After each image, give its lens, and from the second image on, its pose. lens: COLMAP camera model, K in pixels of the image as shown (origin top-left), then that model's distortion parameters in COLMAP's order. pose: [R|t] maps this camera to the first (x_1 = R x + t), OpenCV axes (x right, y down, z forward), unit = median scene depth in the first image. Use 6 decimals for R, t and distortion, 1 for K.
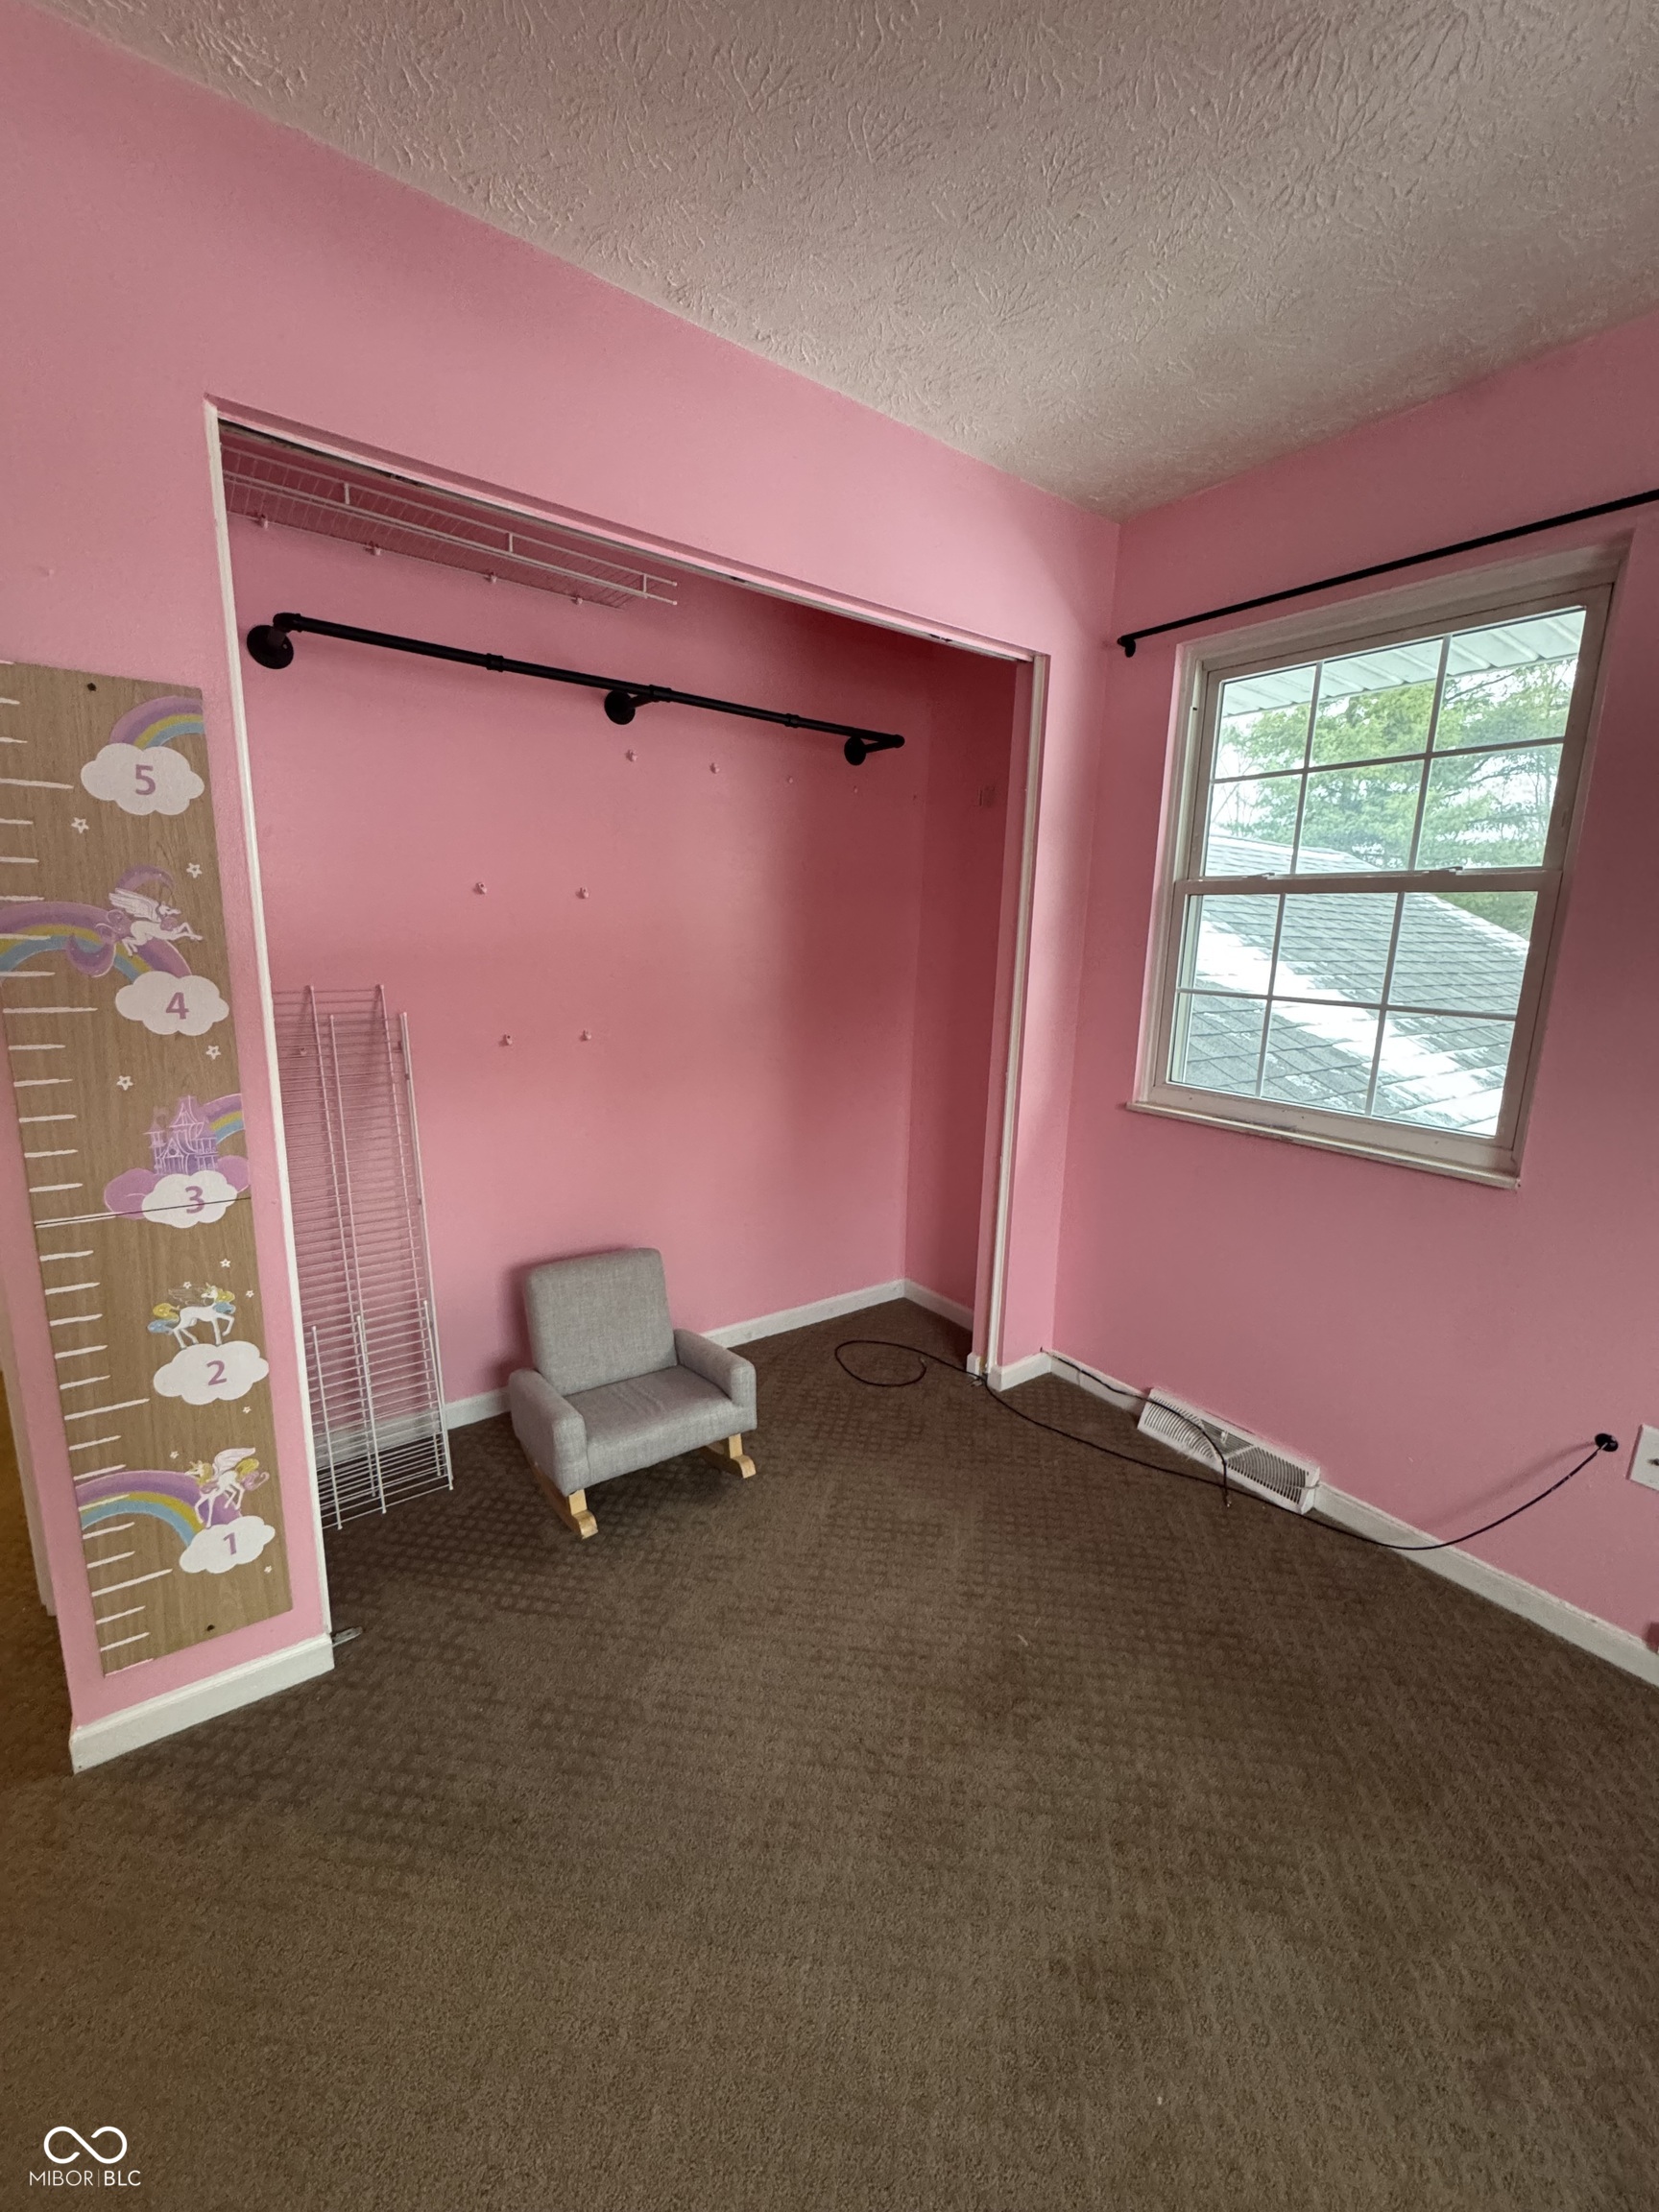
lens RADIAL K [[887.4, 0, 830.9], [0, 887.4, 1107.6], [0, 0, 1]] dist [-0.001420, 0.000994]
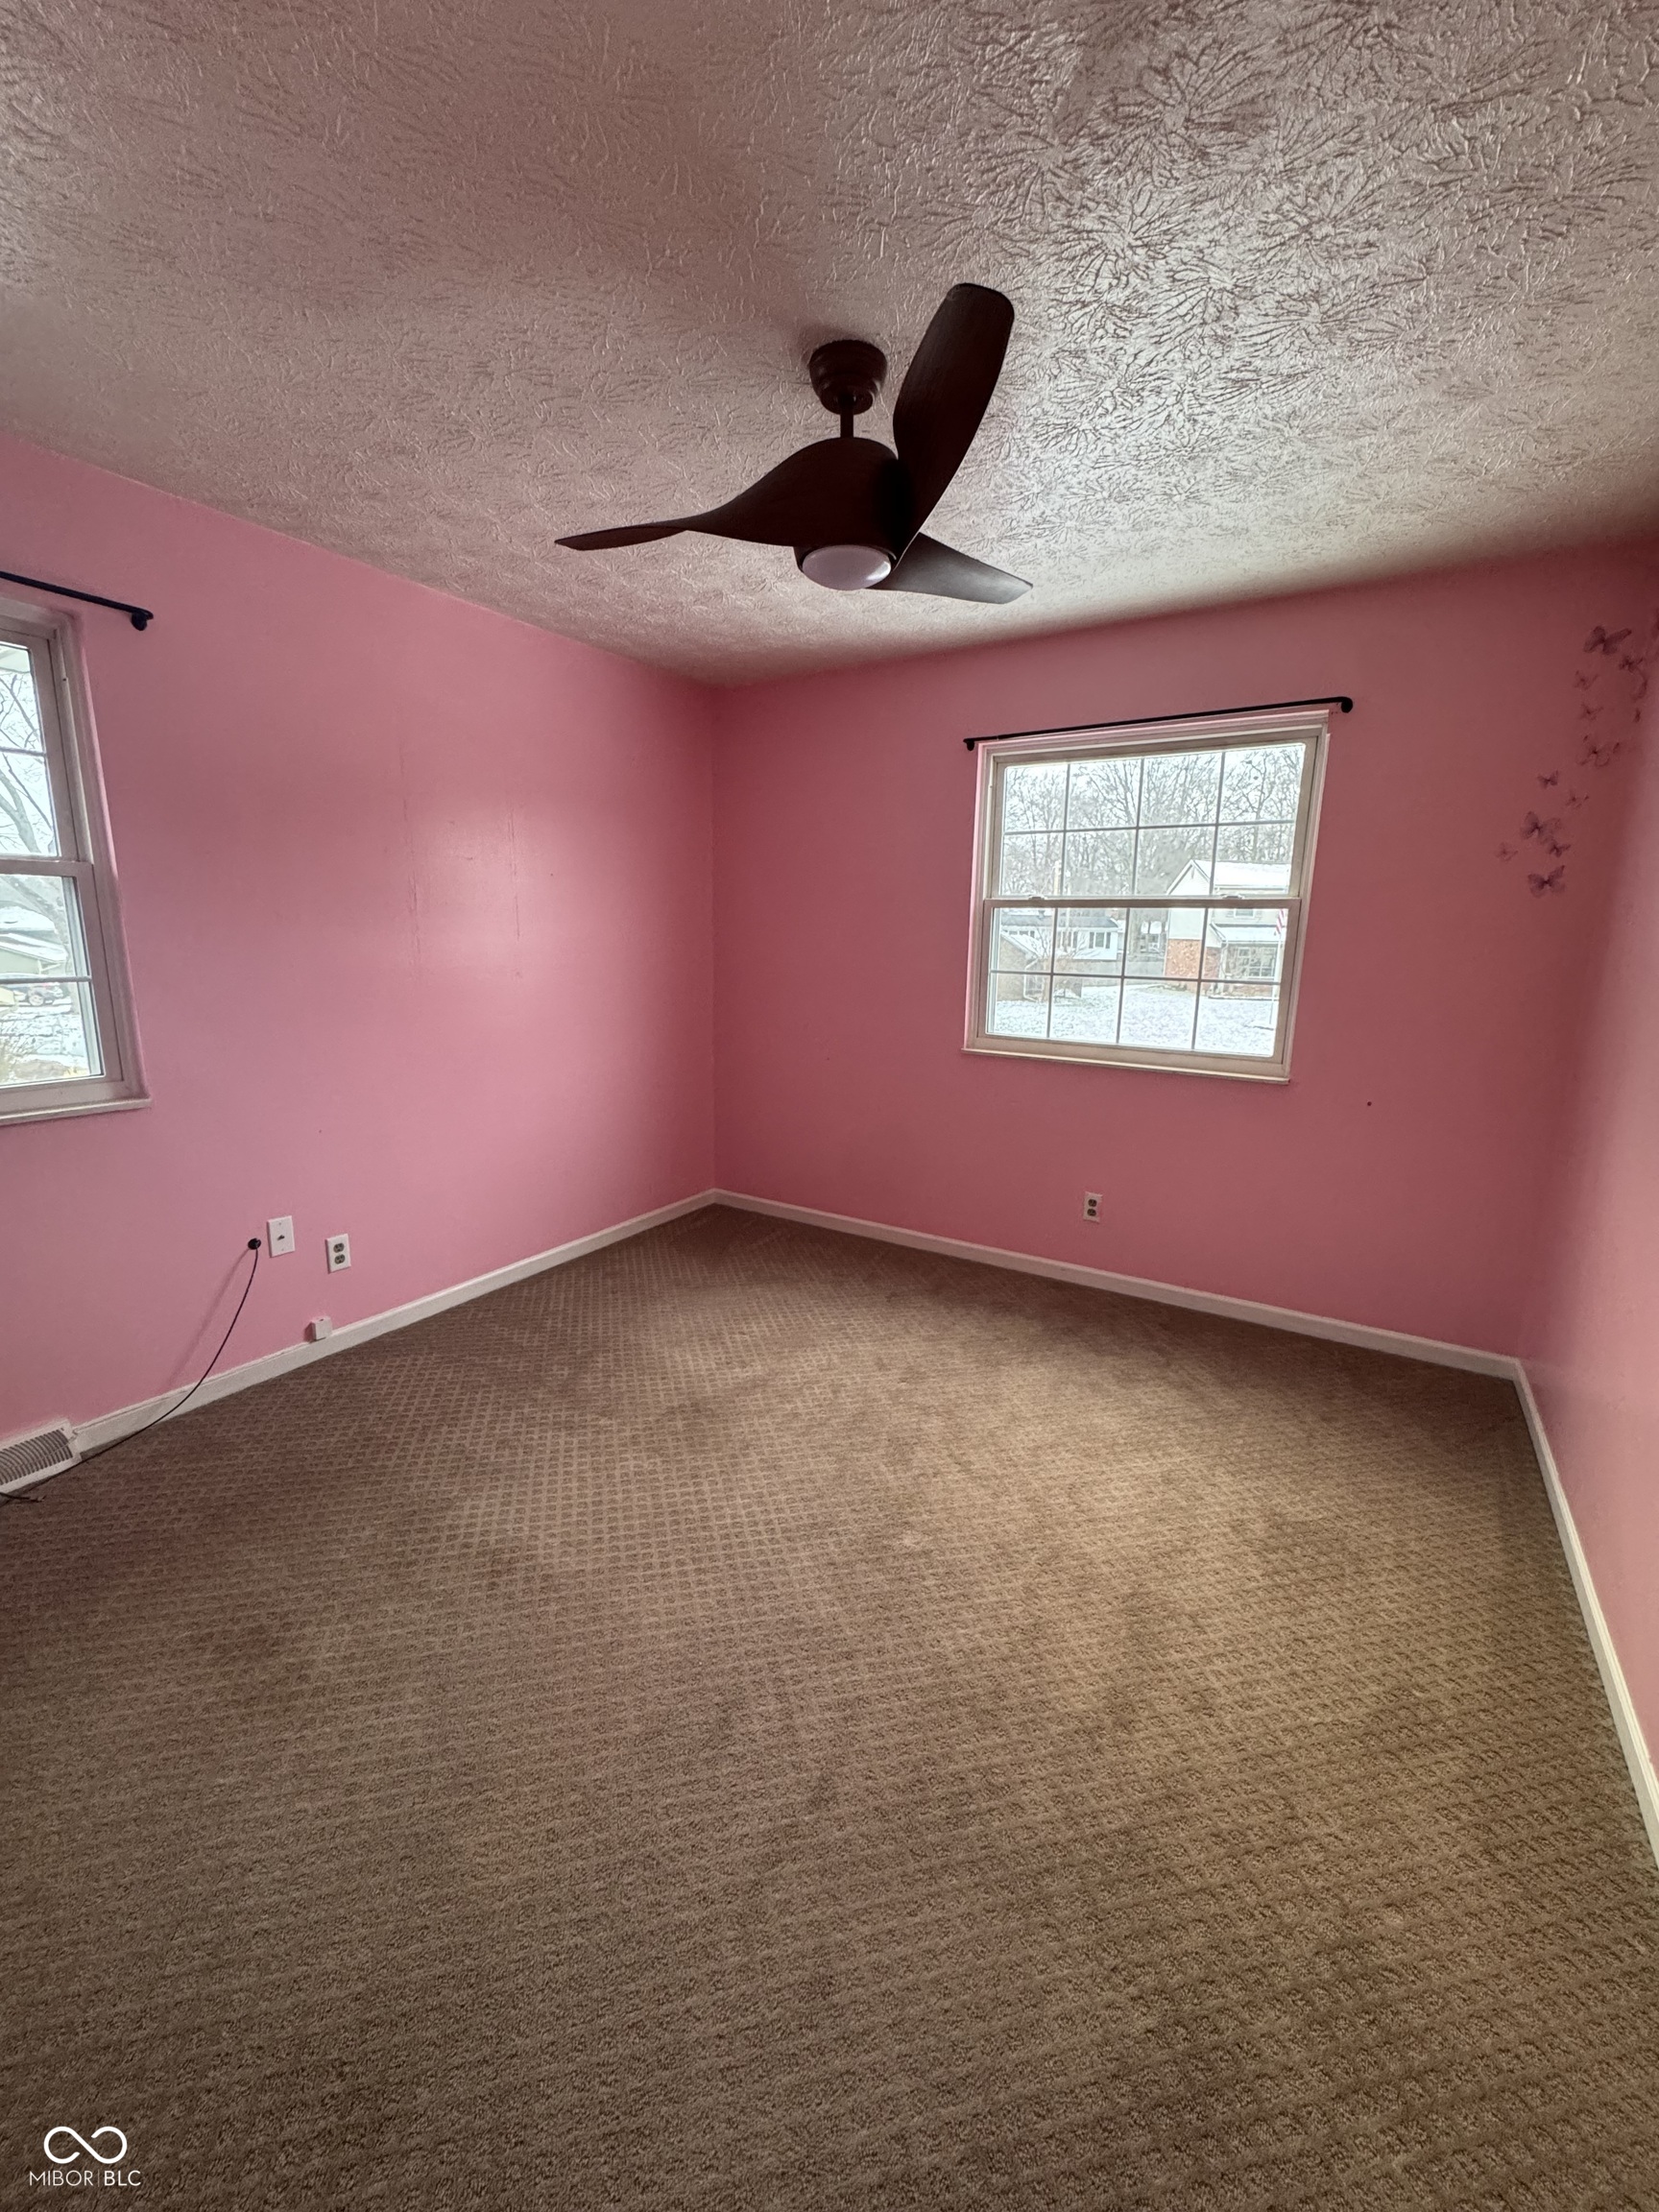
lens RADIAL K [[887.4, 0, 828.8], [0, 887.4, 1108.3], [0, 0, 1]] dist [-0.001420, 0.000994]
pose [[-0.367598, -0.214260, 0.904967, -0.714683], [0.159583, 0.944131, 0.288355, -0.111176], [-0.916191, 0.250416, -0.312868, 0.435530]]
